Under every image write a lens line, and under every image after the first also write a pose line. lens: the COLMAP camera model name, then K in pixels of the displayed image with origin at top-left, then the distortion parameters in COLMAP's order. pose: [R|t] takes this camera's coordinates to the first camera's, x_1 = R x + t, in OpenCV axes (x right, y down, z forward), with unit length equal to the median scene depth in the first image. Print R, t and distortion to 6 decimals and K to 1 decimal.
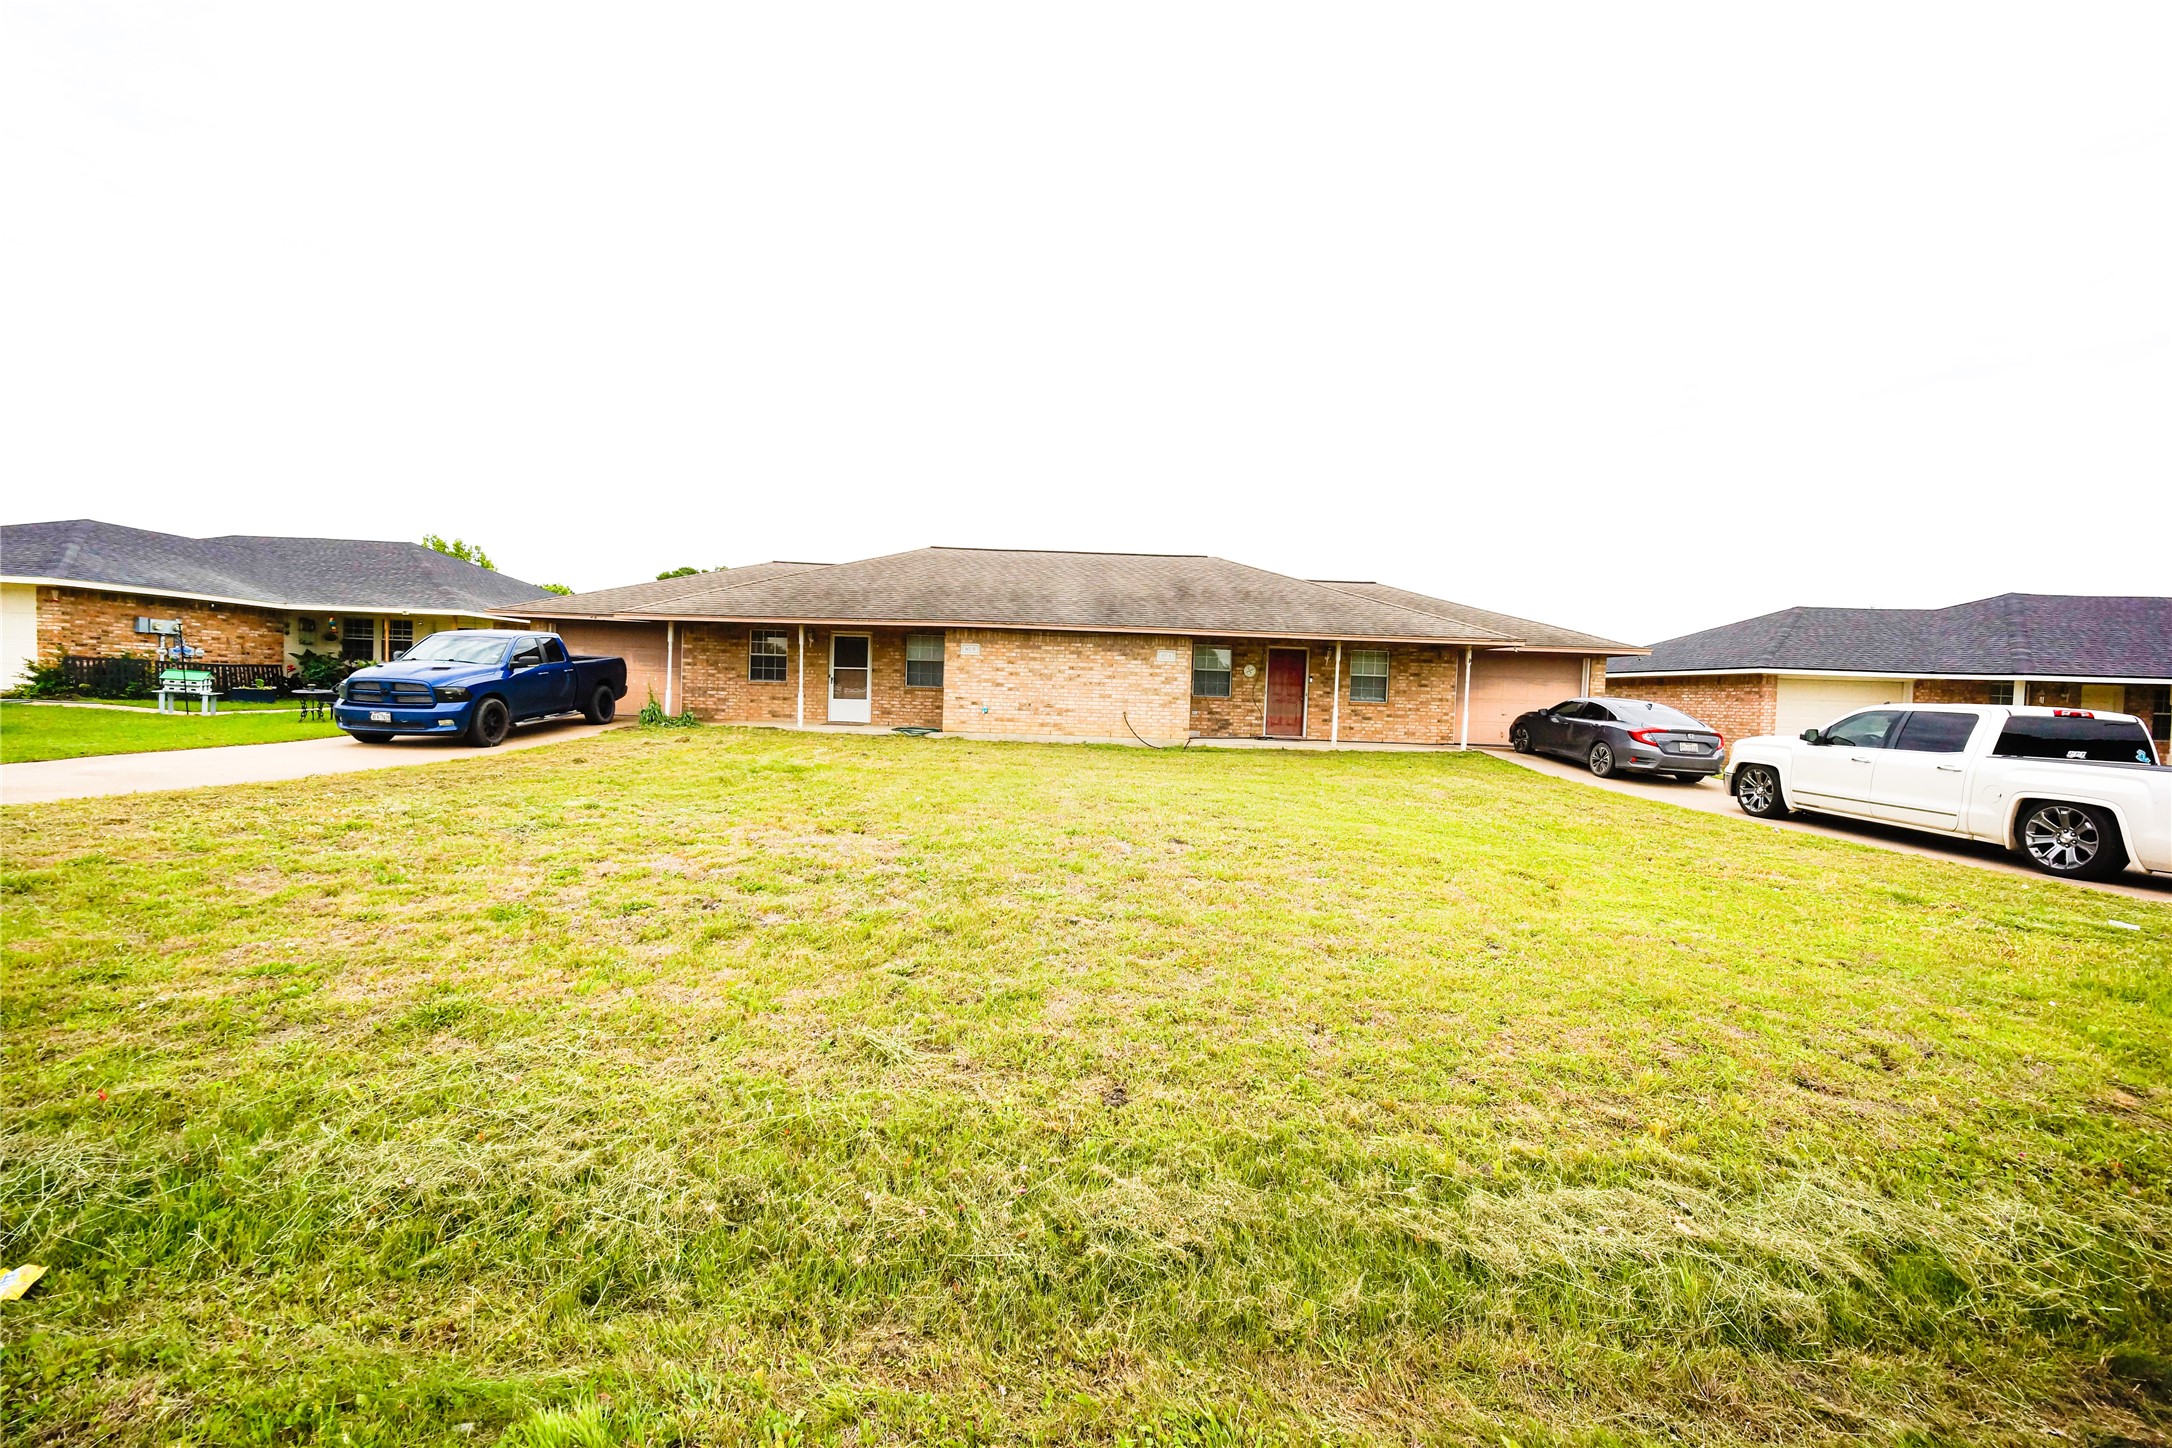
lens RADIAL K [[849.6, 0, 1081.5], [0, 849.6, 726.5], [0, 0, 1]] dist [0.010958, 0.002092]
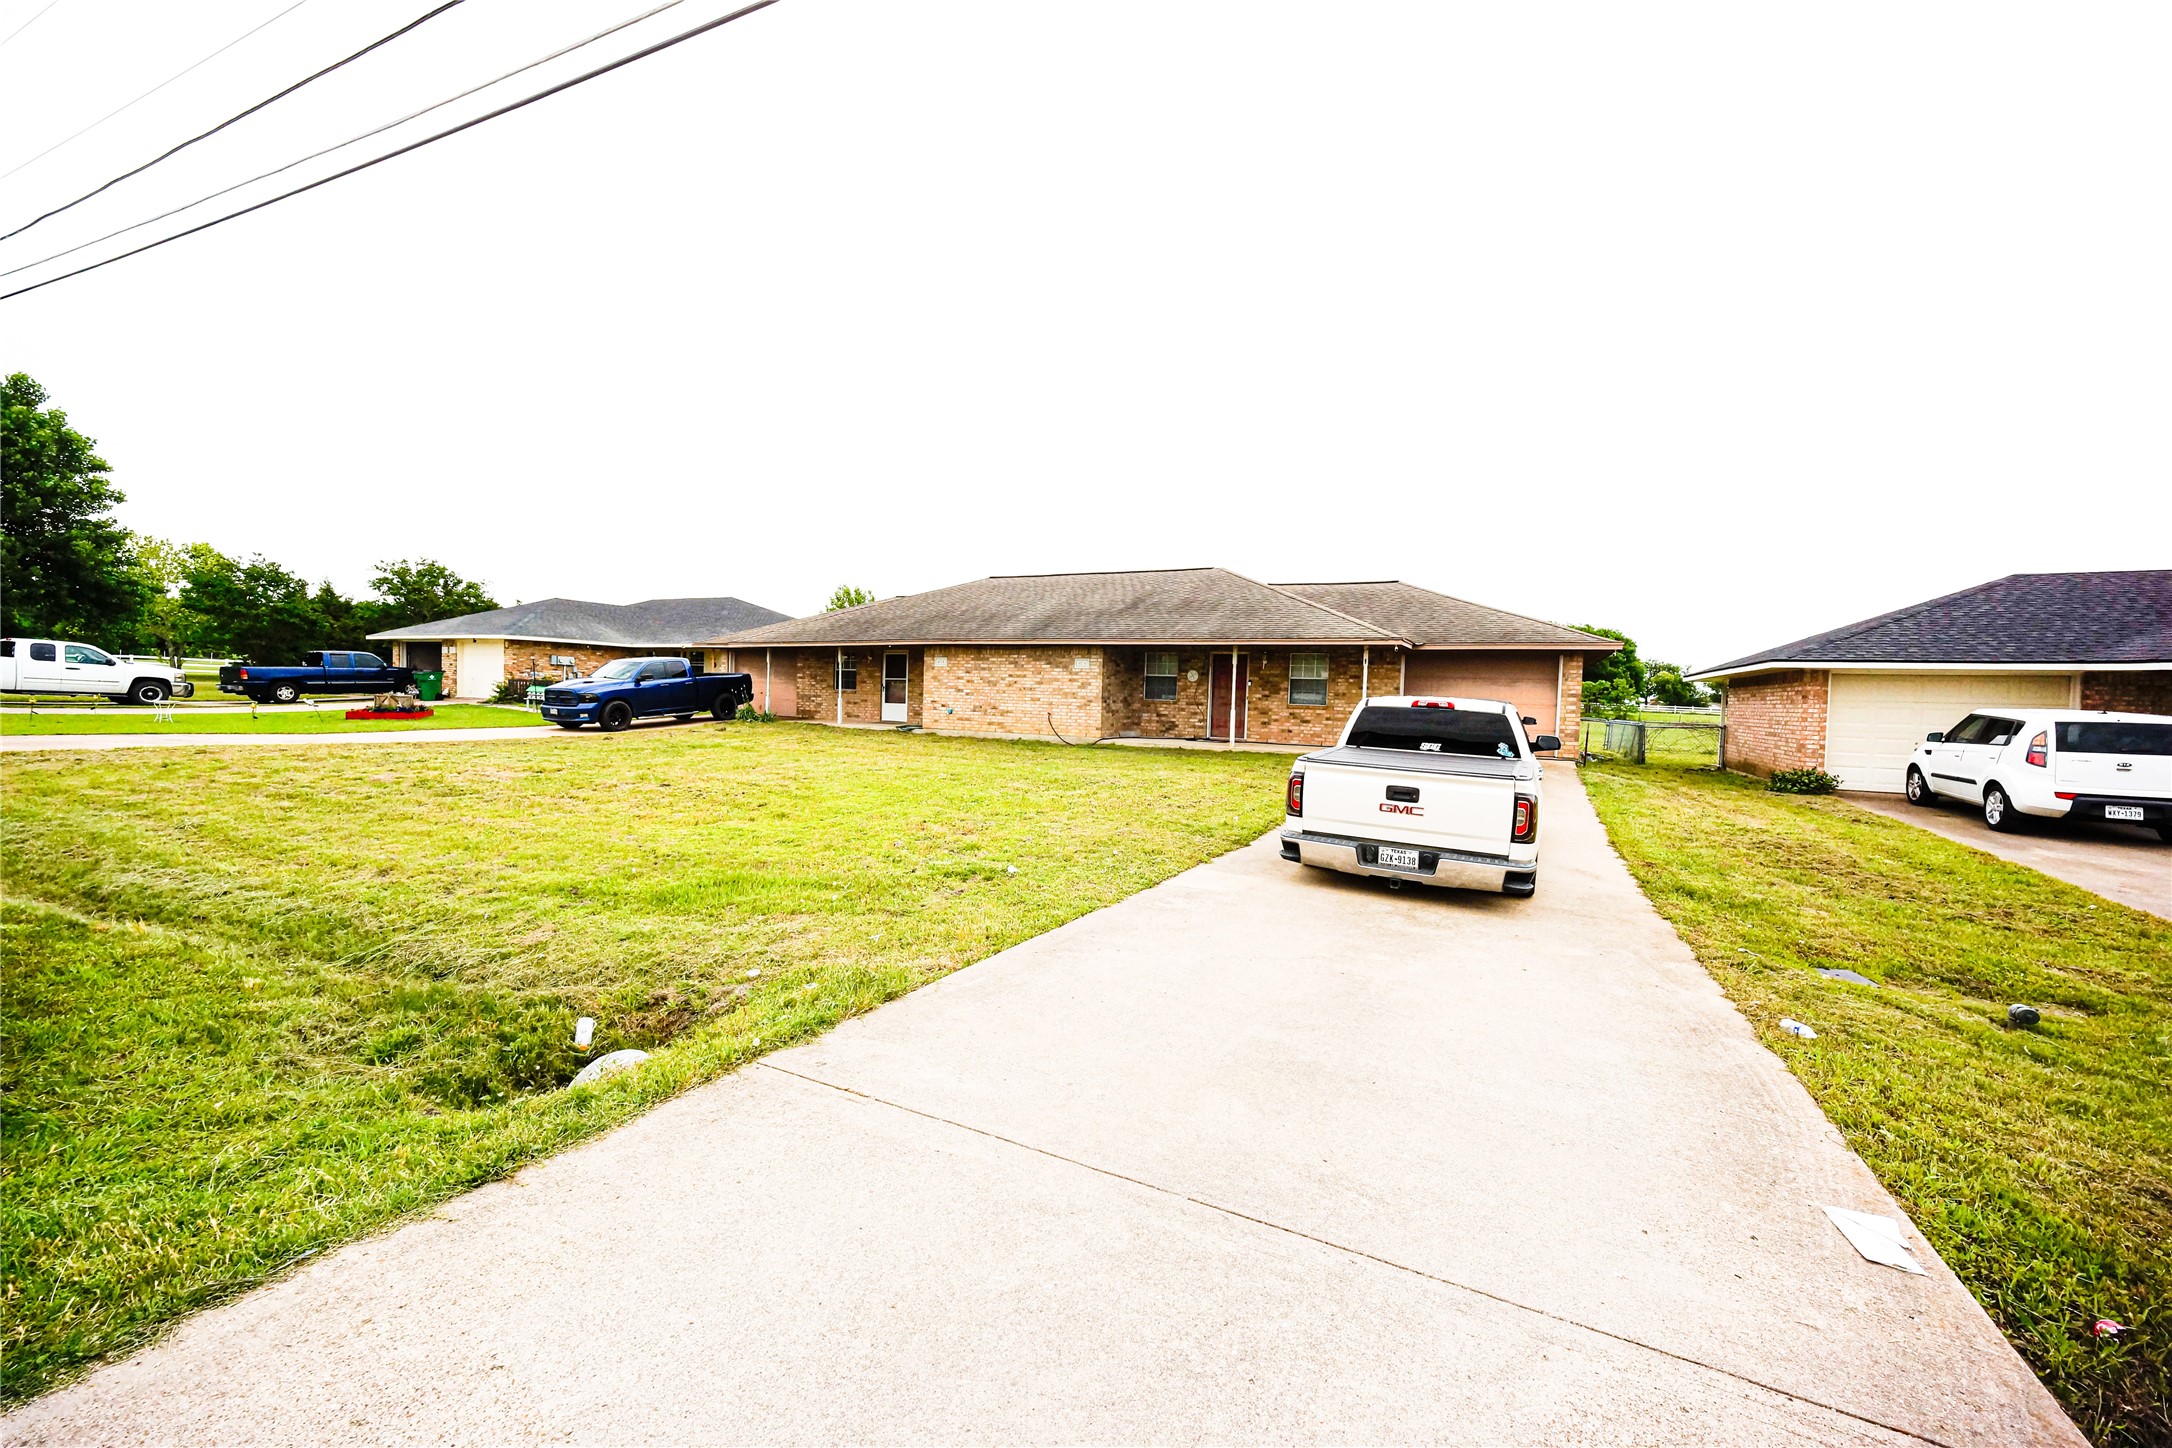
lens RADIAL K [[849.6, 0, 1080.8], [0, 849.6, 723.2], [0, 0, 1]] dist [0.010958, 0.002092]
pose [[0.889694, 0.008611, -0.456475, 0.614200], [-0.017819, 0.999715, -0.015871, 0.014061], [0.456209, 0.022254, 0.889595, -0.004769]]
